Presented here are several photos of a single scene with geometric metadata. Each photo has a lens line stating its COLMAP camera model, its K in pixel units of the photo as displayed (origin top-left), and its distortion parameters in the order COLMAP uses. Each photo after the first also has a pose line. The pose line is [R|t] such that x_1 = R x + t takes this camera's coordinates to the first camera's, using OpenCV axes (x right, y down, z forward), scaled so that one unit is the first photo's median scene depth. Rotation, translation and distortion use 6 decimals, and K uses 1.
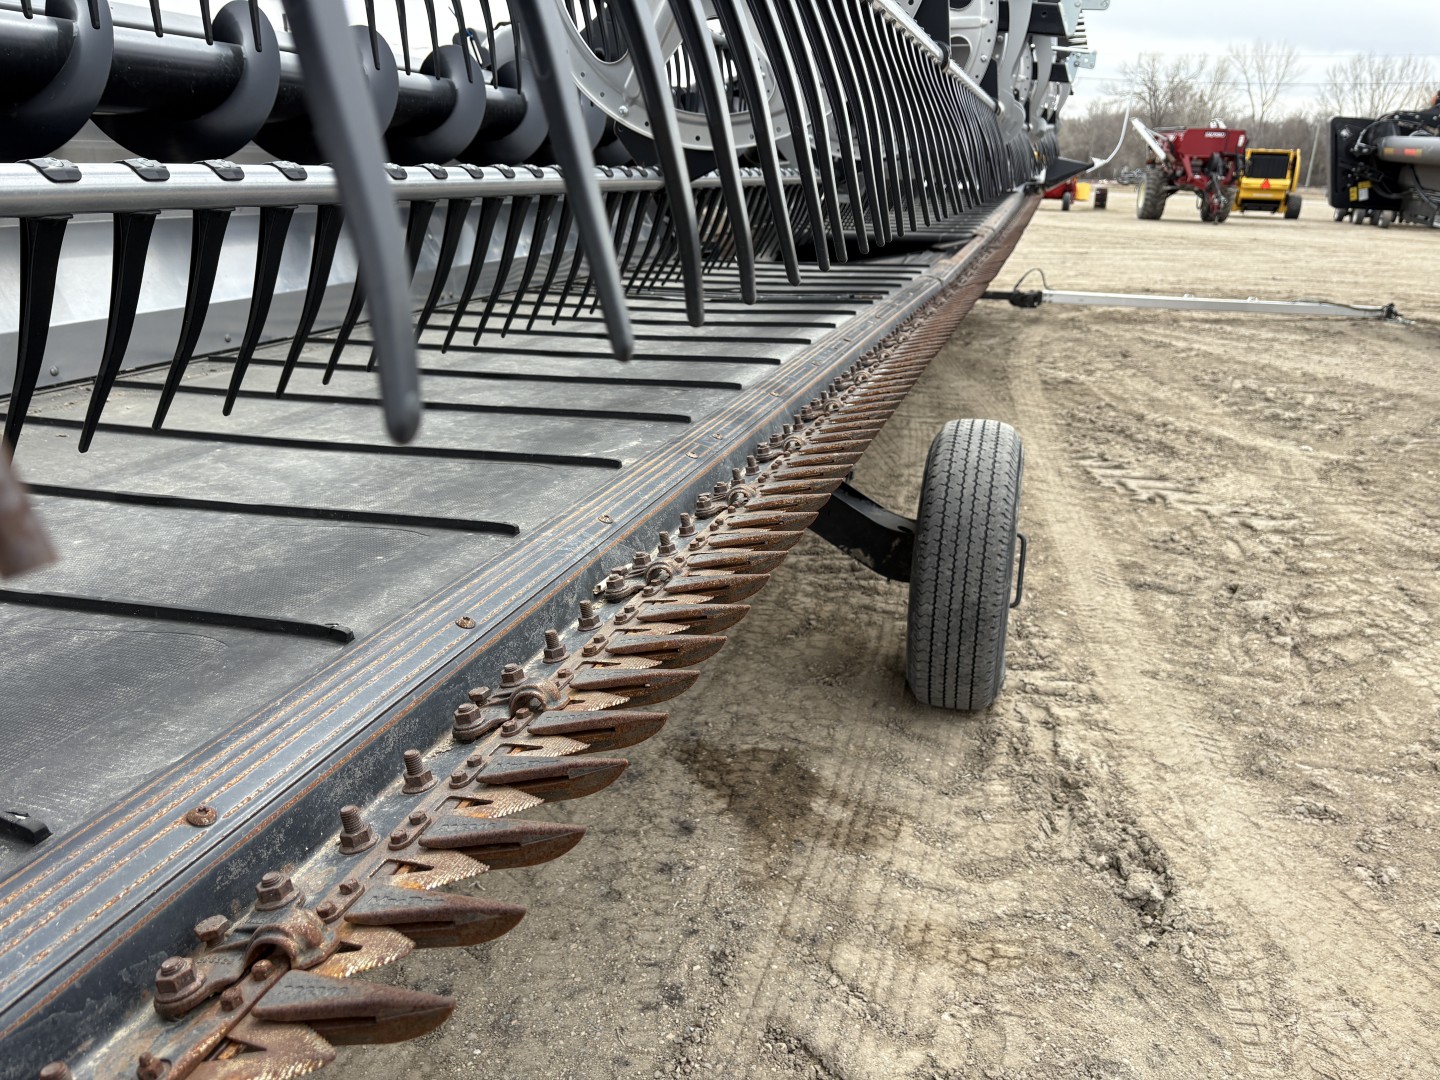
lens RADIAL K [[1096.8, 0, 720.0], [0, 1096.8, 540.0], [0, 0, 1]] dist [0.032737, -0.002782]
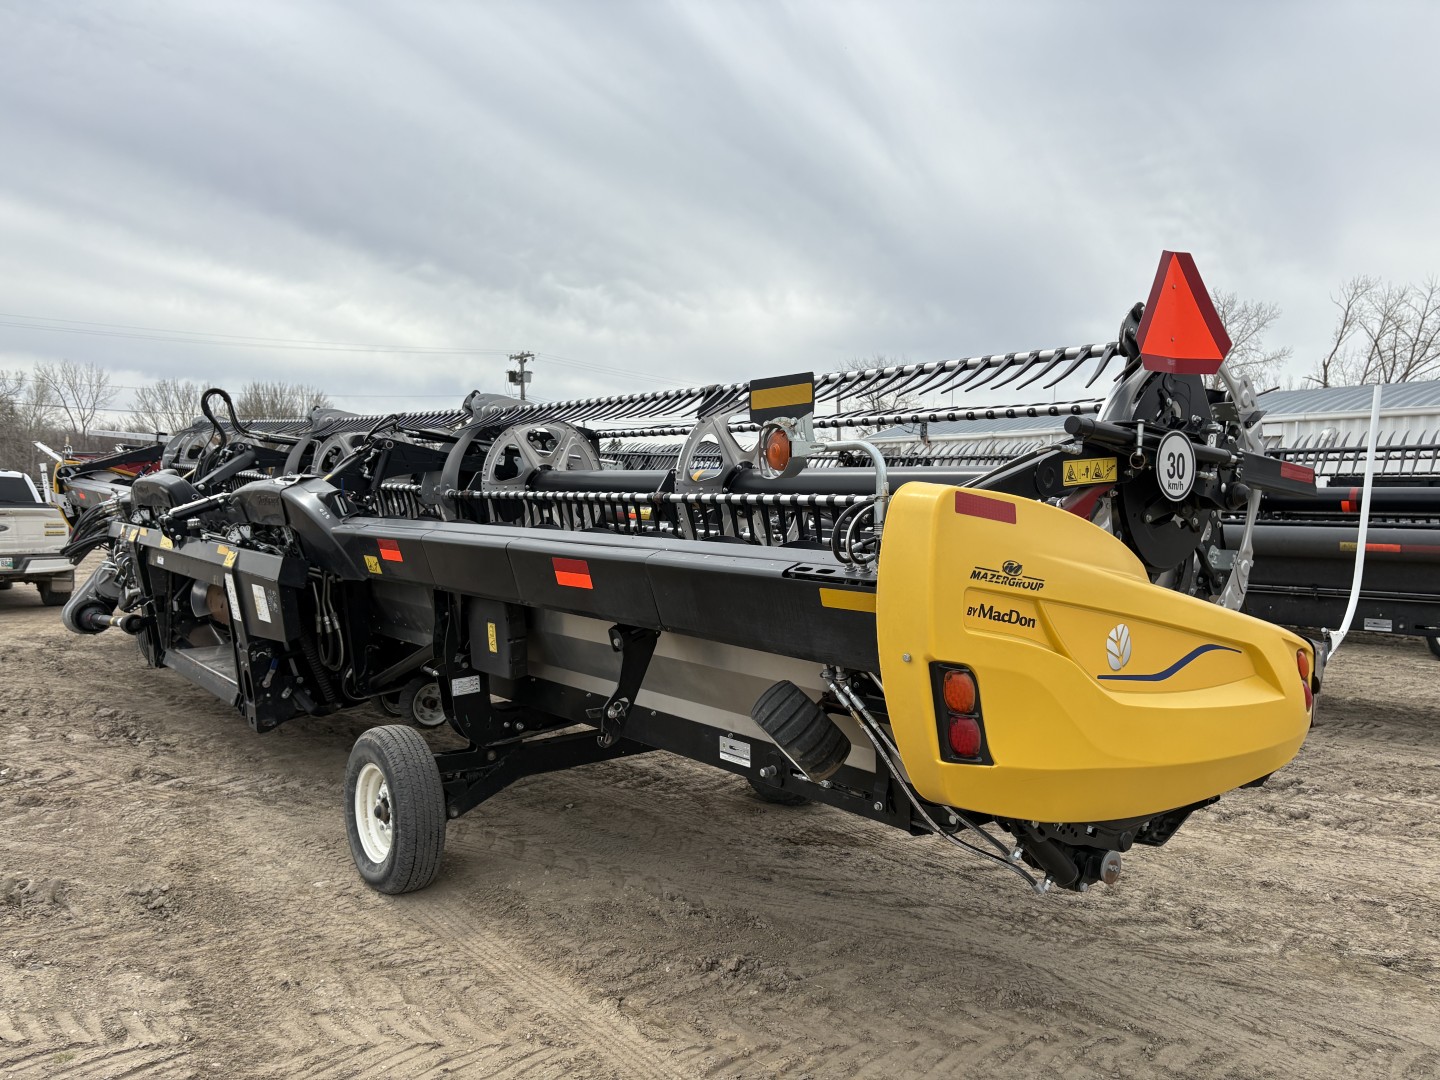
lens RADIAL K [[1091.9, 0, 691.7], [0, 1091.9, 547.5], [0, 0, 1]] dist [-0.004770, 0.004477]
pose [[0.589528, -0.067417, 0.804930, -1.337661], [0.269301, 0.955901, -0.117173, -0.117619], [-0.761534, 0.285846, 0.581686, -0.196095]]
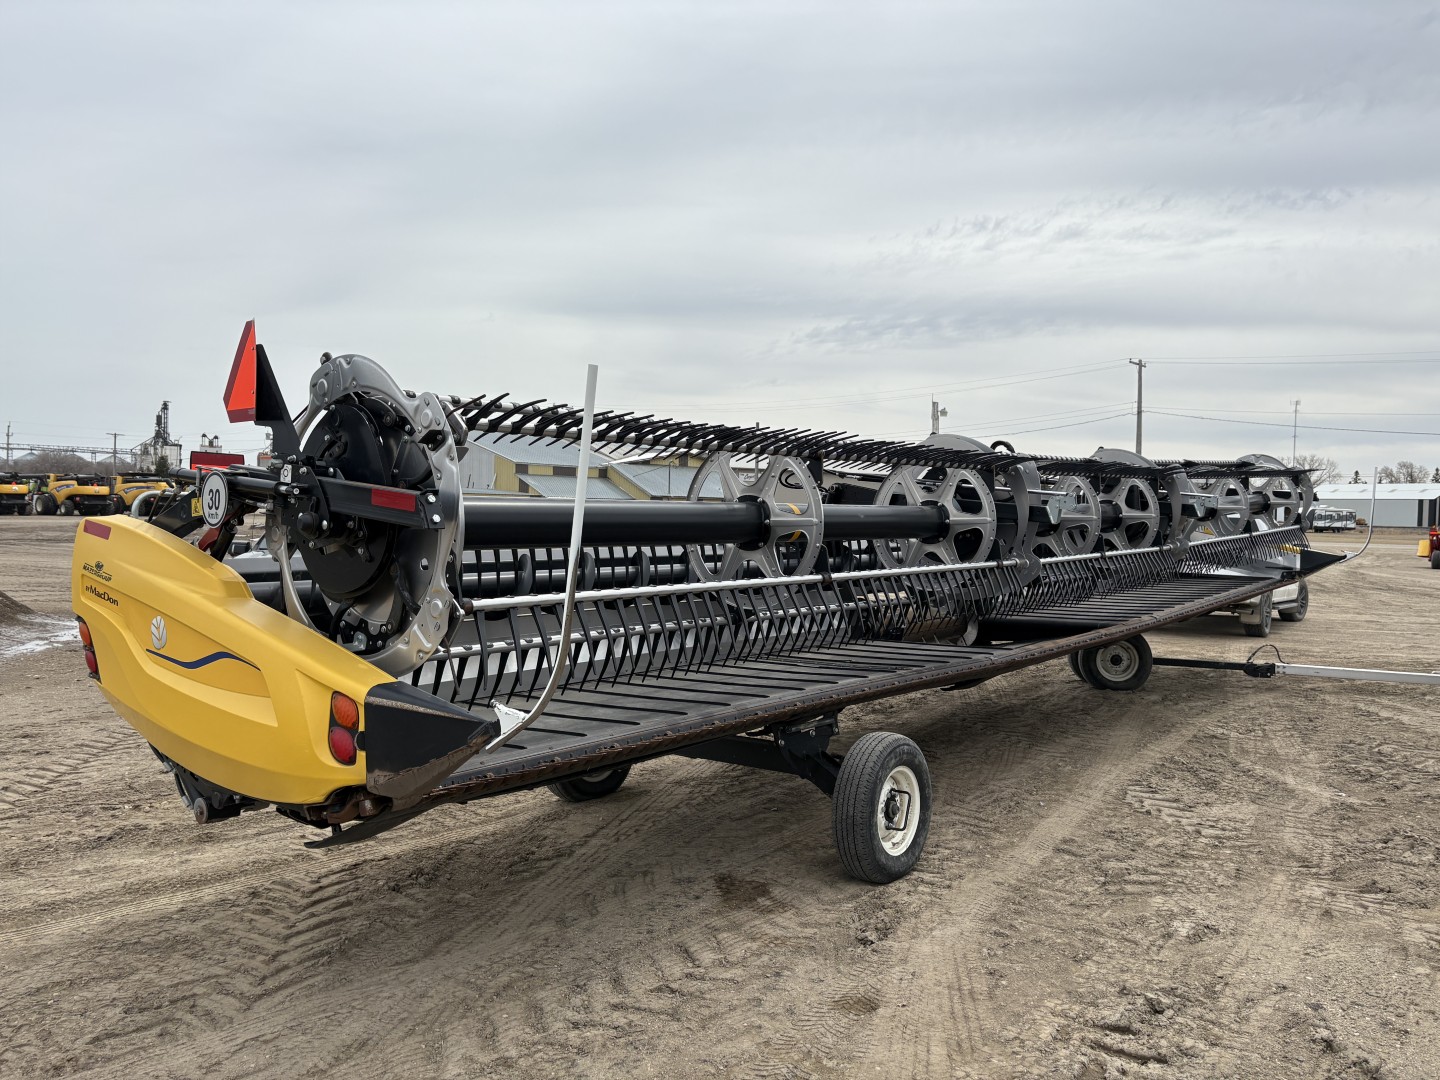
lens RADIAL K [[1096.8, 0, 720.0], [0, 1096.8, 540.0], [0, 0, 1]] dist [0.032737, -0.002782]
pose [[0.922097, -0.015221, -0.386658, 0.588858], [-0.105352, 0.951605, -0.288703, 0.135682], [0.372340, 0.306948, 0.875868, -0.789875]]
